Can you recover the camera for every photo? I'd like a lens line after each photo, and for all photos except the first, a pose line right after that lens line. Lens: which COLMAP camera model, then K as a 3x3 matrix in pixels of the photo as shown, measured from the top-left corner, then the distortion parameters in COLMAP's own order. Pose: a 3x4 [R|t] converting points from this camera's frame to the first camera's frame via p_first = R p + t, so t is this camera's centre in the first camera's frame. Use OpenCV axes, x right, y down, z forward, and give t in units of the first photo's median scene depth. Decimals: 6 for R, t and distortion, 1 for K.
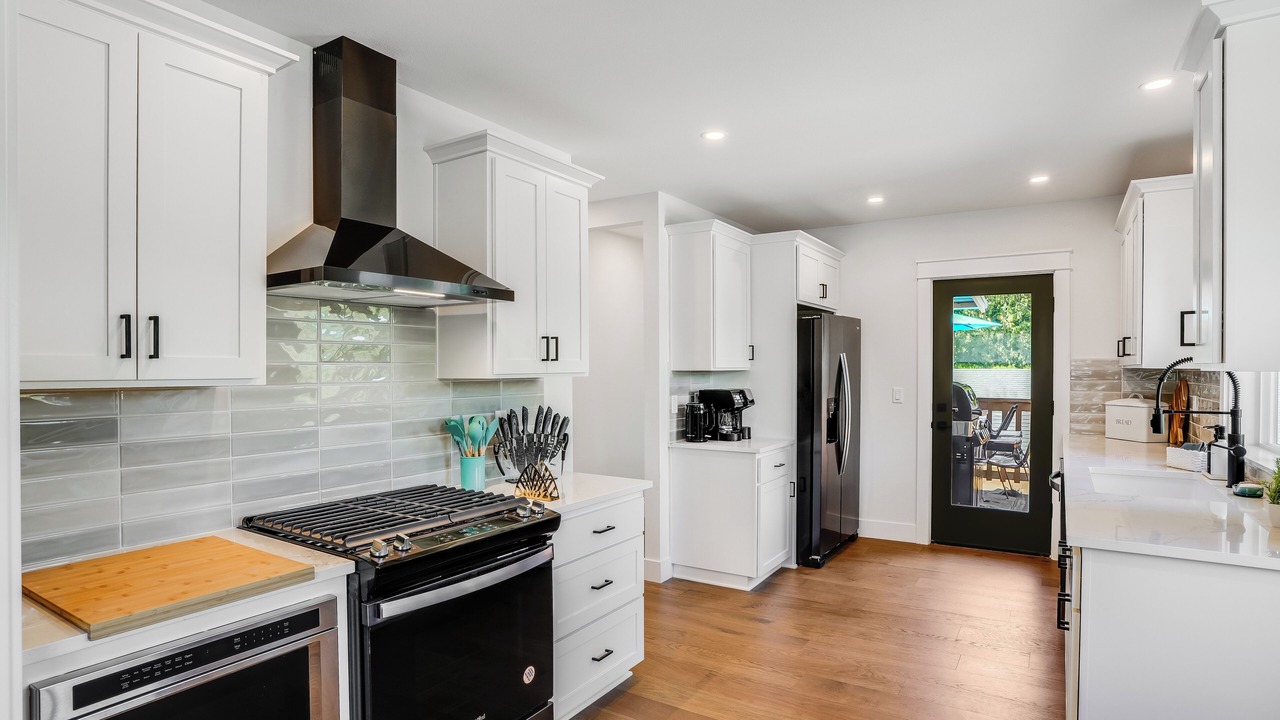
lens RADIAL K [[676.6, 0, 668.6], [0, 676.6, 359.9], [0, 0, 1]] dist [-0.041619, -0.000223]
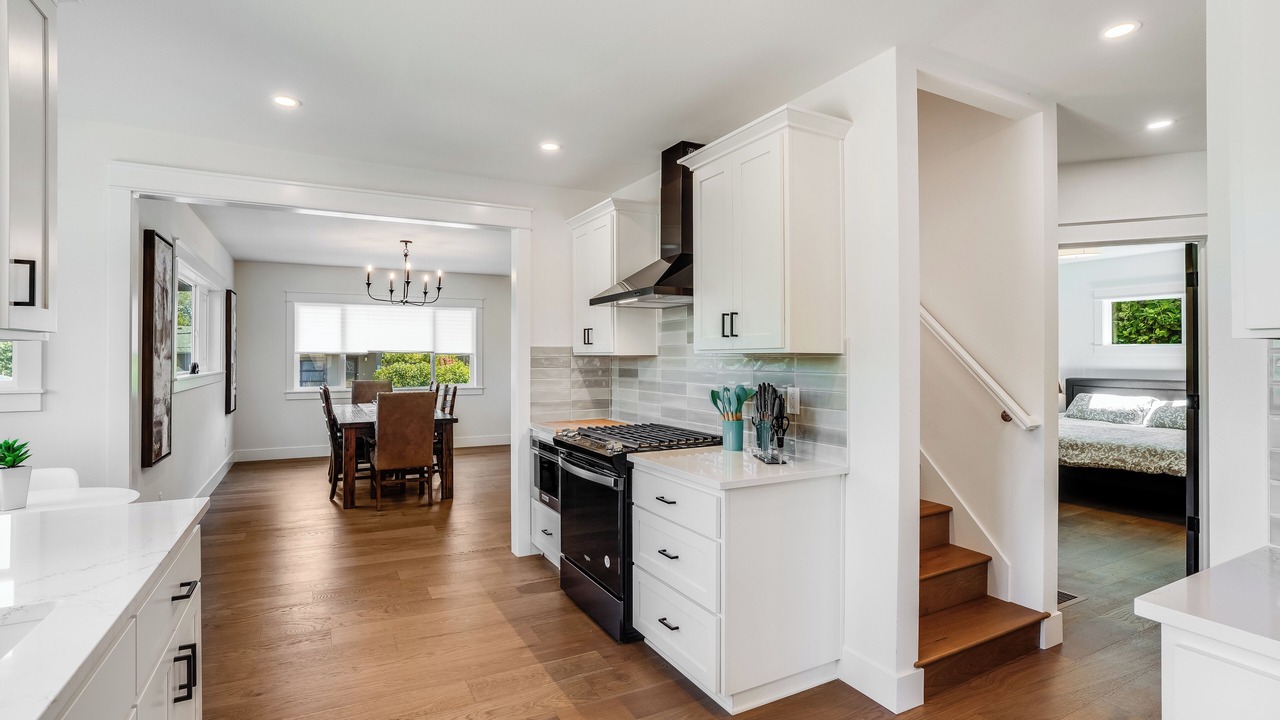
lens RADIAL K [[582.1, 0, 624.7], [0, 582.1, 354.5], [0, 0, 1]] dist [-0.043752, 0.021356]
pose [[-0.522076, -0.004819, -0.852885, 0.783557], [0.009352, 0.999892, -0.011374, 0.044886], [0.852848, -0.013914, -0.521975, 1.606251]]
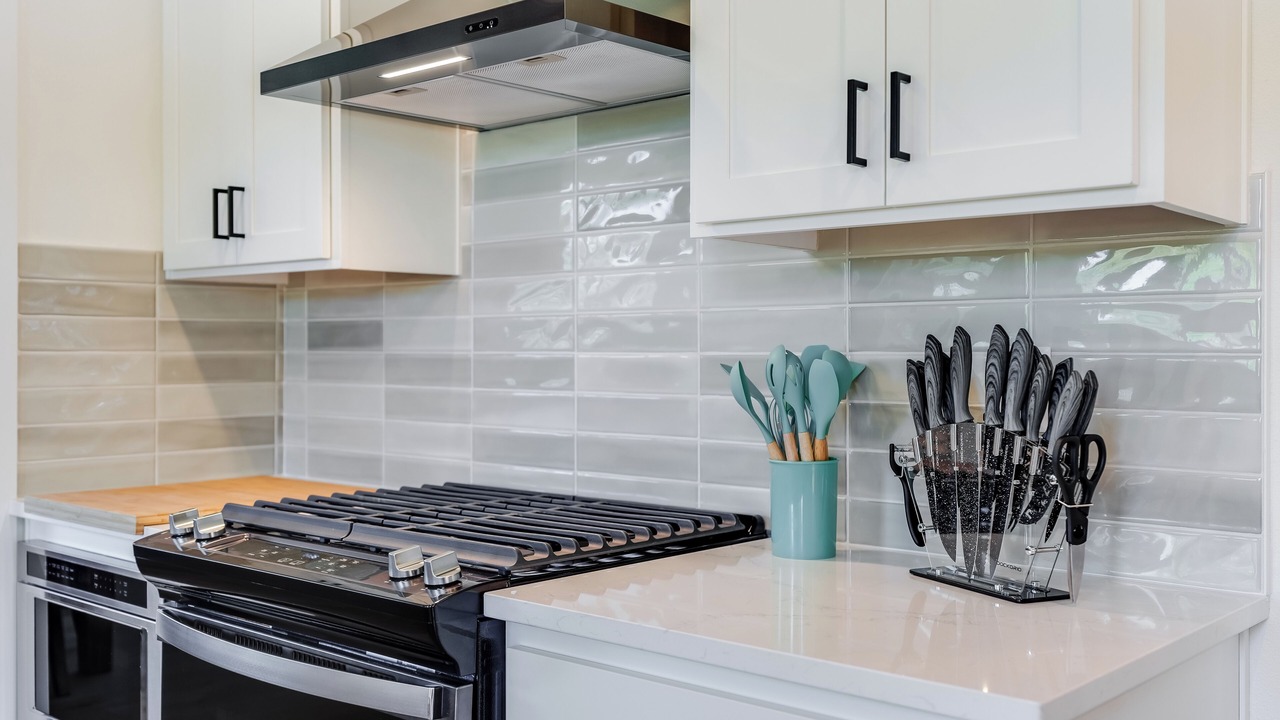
lens RADIAL K [[1233.3, 0, 613.3], [0, 1233.3, 355.5], [0, 0, 1]] dist [0.000042, 0.000332]
pose [[-0.198870, 0.005681, -0.980009, 0.437876], [0.008716, 0.999954, 0.004028, 0.097908], [0.979987, -0.007740, -0.198911, 1.213391]]
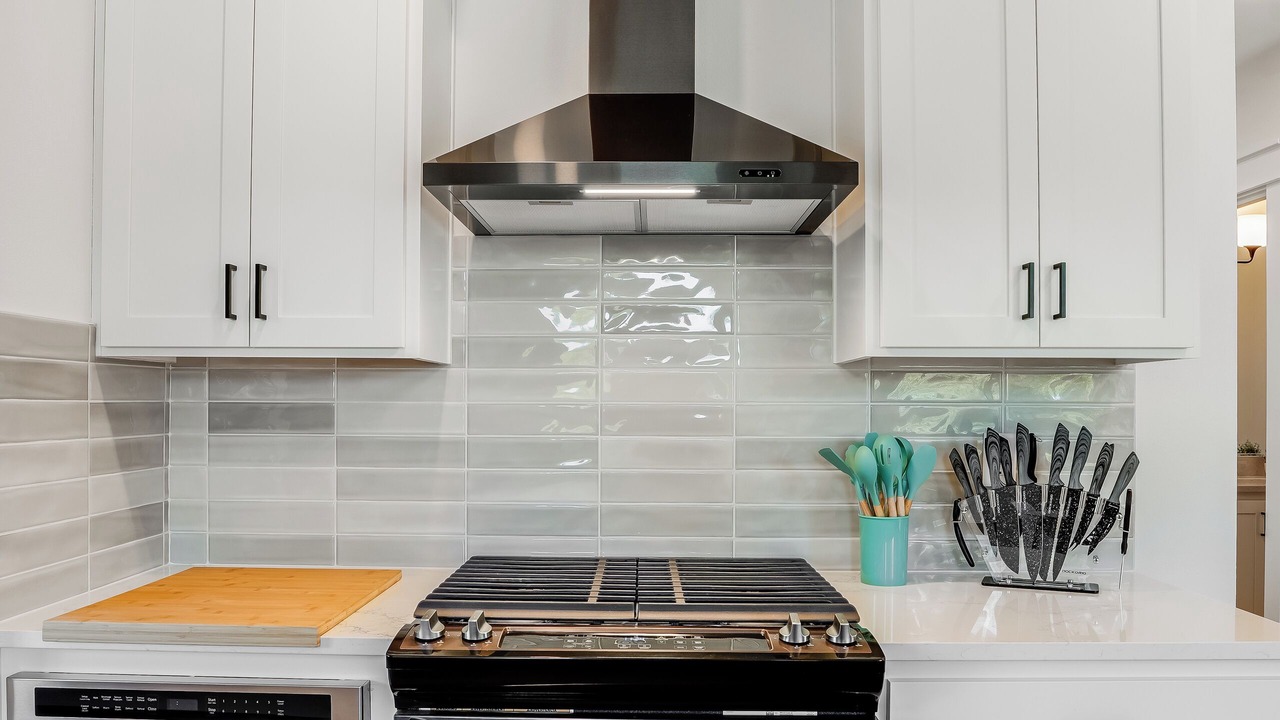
lens RADIAL K [[980.4, 0, 599.9], [0, 980.4, 407.7], [0, 0, 1]] dist [-0.067960, 0.000547]
pose [[0.482180, 0.008152, -0.876034, 0.286317], [0.003950, 0.999926, 0.011479, 0.062040], [0.876063, -0.008995, 0.482112, 0.547099]]
